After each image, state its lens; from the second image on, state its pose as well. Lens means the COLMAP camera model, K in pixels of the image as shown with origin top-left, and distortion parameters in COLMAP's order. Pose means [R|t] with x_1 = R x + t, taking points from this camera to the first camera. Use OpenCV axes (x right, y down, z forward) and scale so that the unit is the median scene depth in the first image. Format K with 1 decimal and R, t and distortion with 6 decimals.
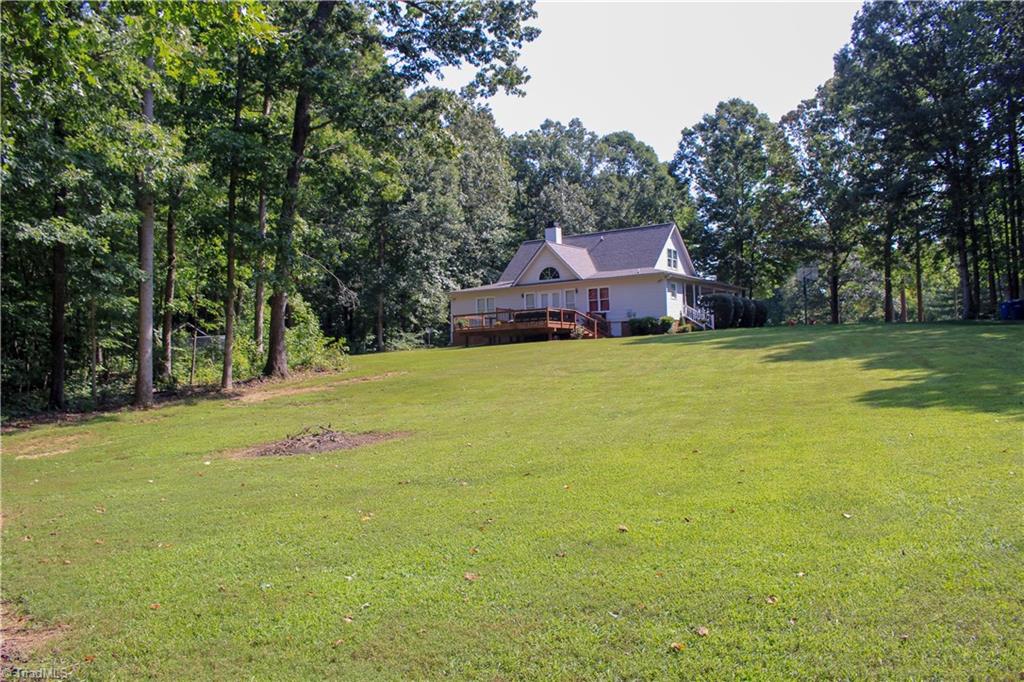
lens RADIAL K [[835.9, 0, 512.0], [0, 835.9, 341.0], [0, 0, 1]] dist [-0.168947, 0.134817]
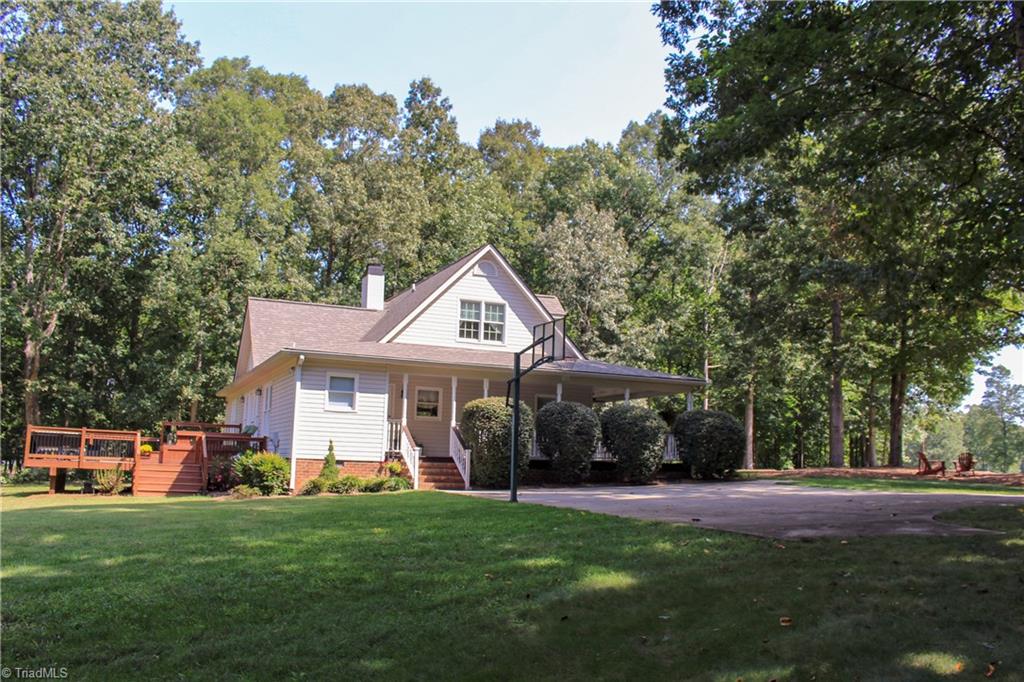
lens RADIAL K [[835.9, 0, 512.0], [0, 835.9, 341.0], [0, 0, 1]] dist [-0.168947, 0.134817]
pose [[0.875982, -0.032877, -0.481223, 0.460297], [-0.021719, 0.993974, -0.107442, -0.040646], [0.481855, 0.104569, 0.869989, 0.644146]]
